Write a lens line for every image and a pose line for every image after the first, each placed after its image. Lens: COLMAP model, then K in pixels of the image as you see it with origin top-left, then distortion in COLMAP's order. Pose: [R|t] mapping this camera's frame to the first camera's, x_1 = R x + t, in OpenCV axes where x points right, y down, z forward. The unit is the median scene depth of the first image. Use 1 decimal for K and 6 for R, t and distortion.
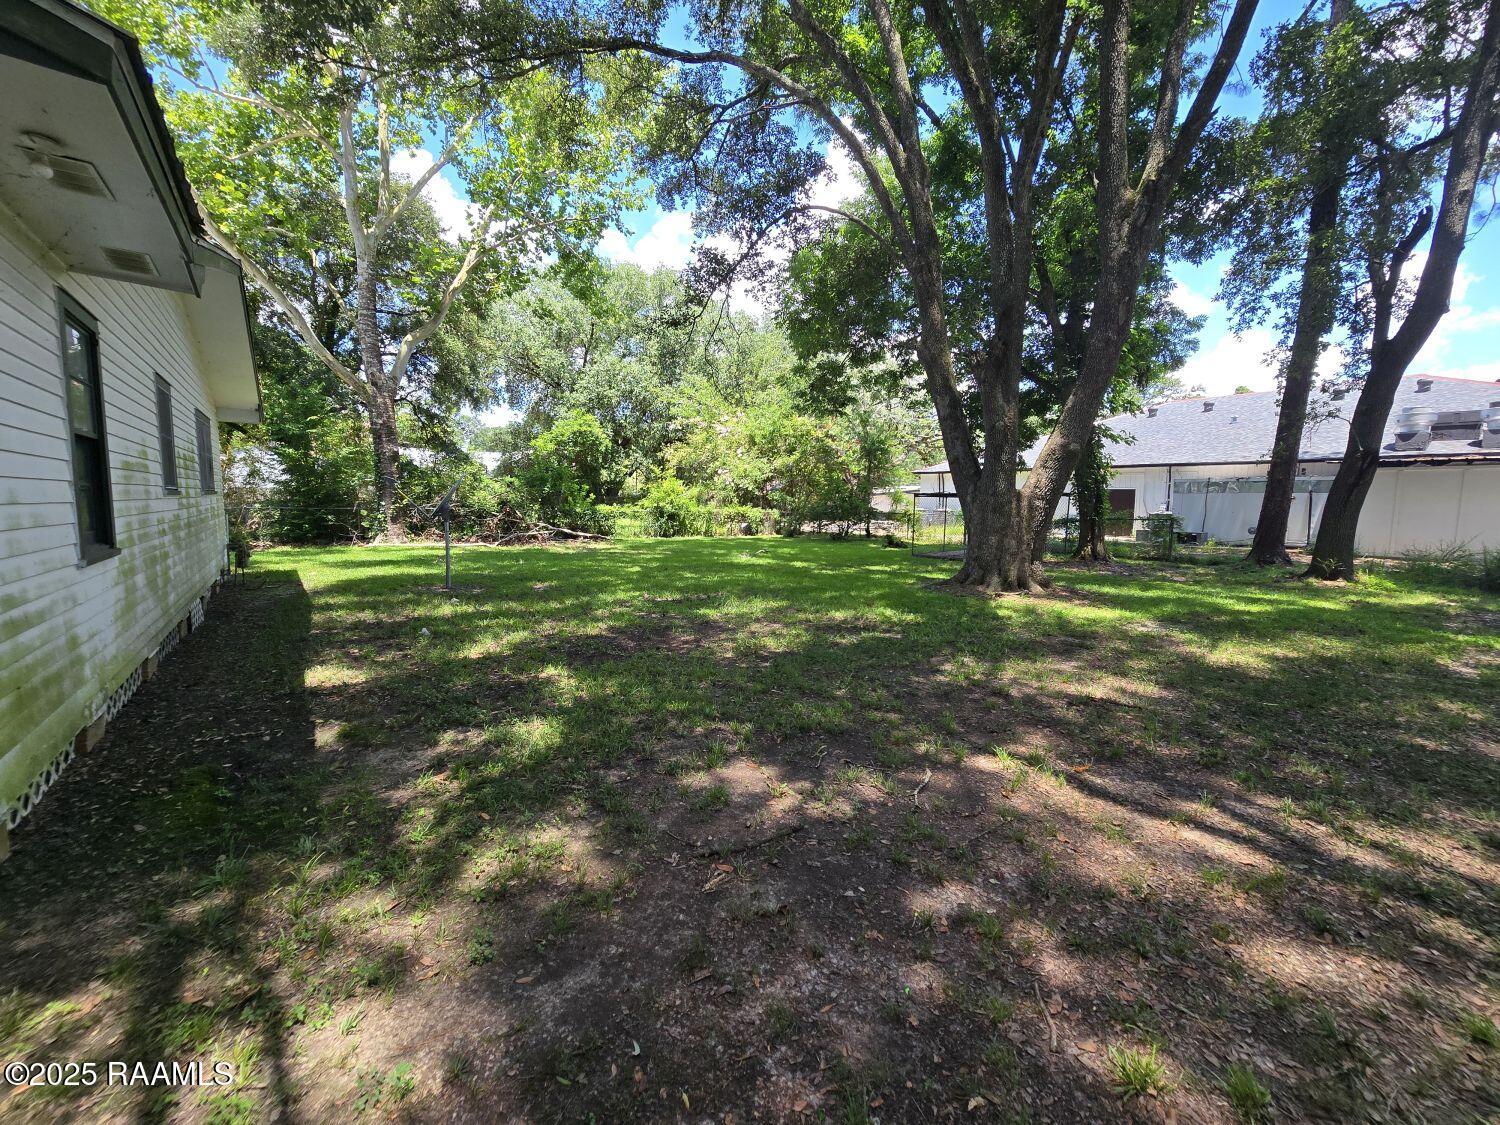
lens RADIAL K [[612.3, 0, 750.0], [0, 612.3, 562.5], [0, 0, 1]] dist [-0.000620, 0.000105]
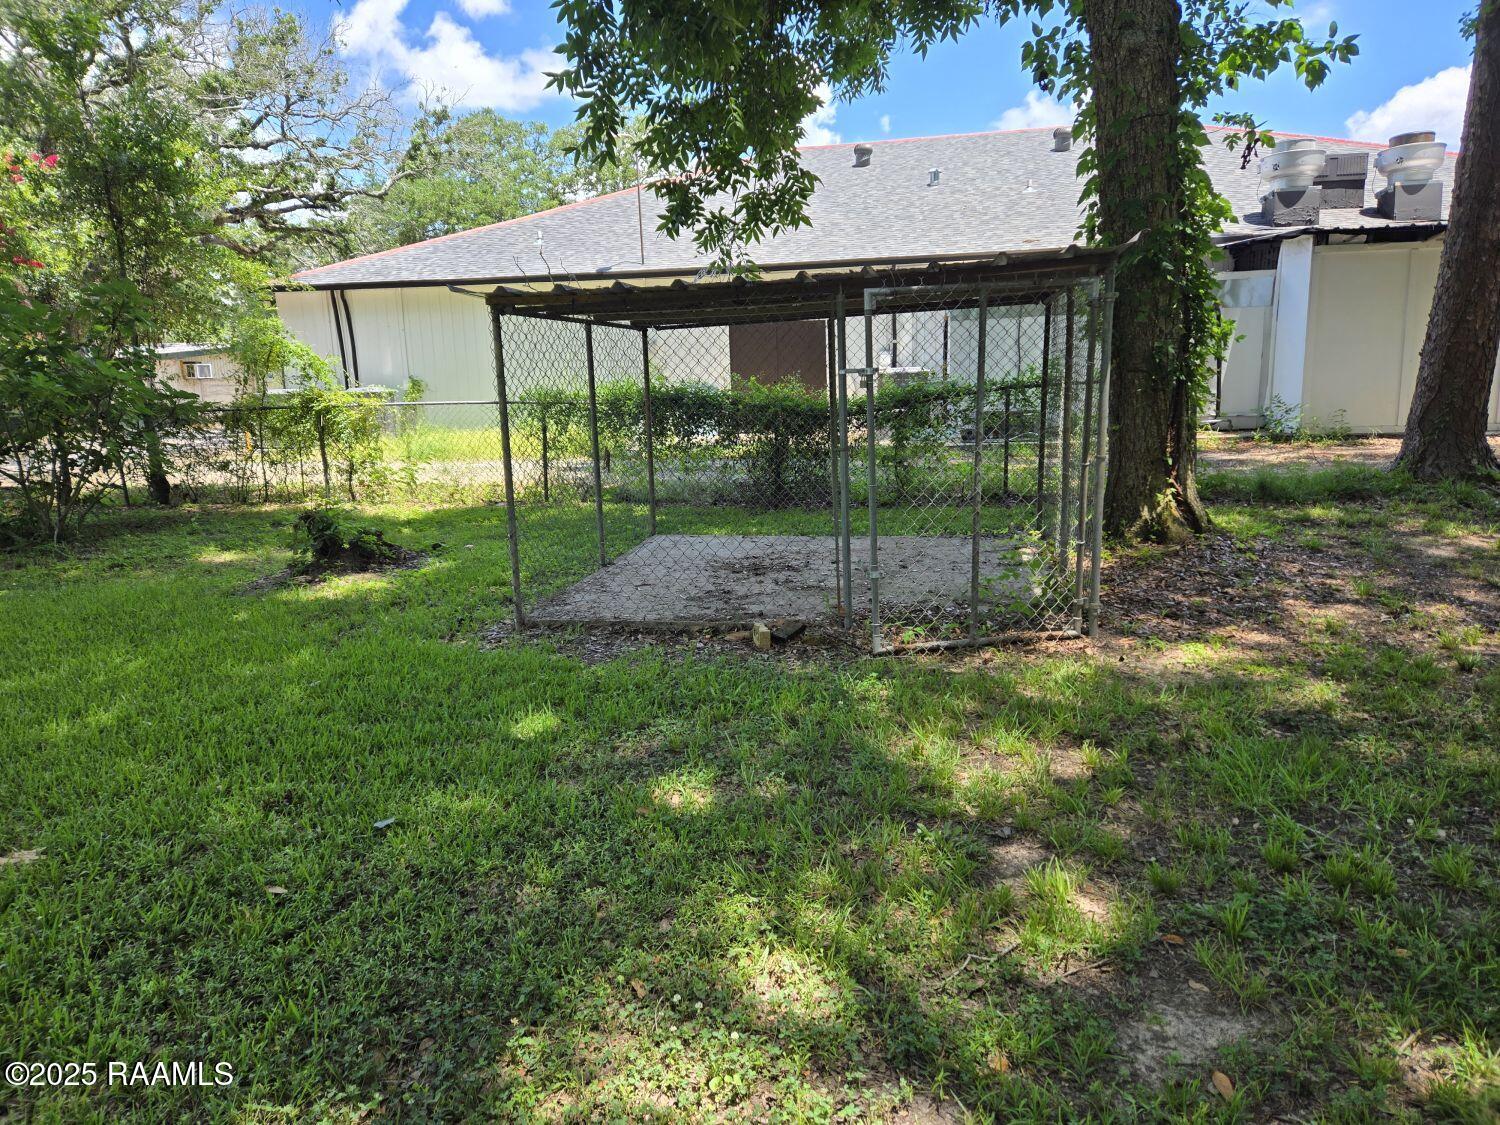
lens RADIAL K [[1012.2, 0, 750.0], [0, 1012.2, 562.5], [0, 0, 1]] dist [0.045570, 0.000696]
pose [[0.727950, -0.165705, 0.665305, 0.071947], [0.111079, 0.986039, 0.124051, -0.042165], [-0.676572, -0.016401, 0.736193, 0.482840]]
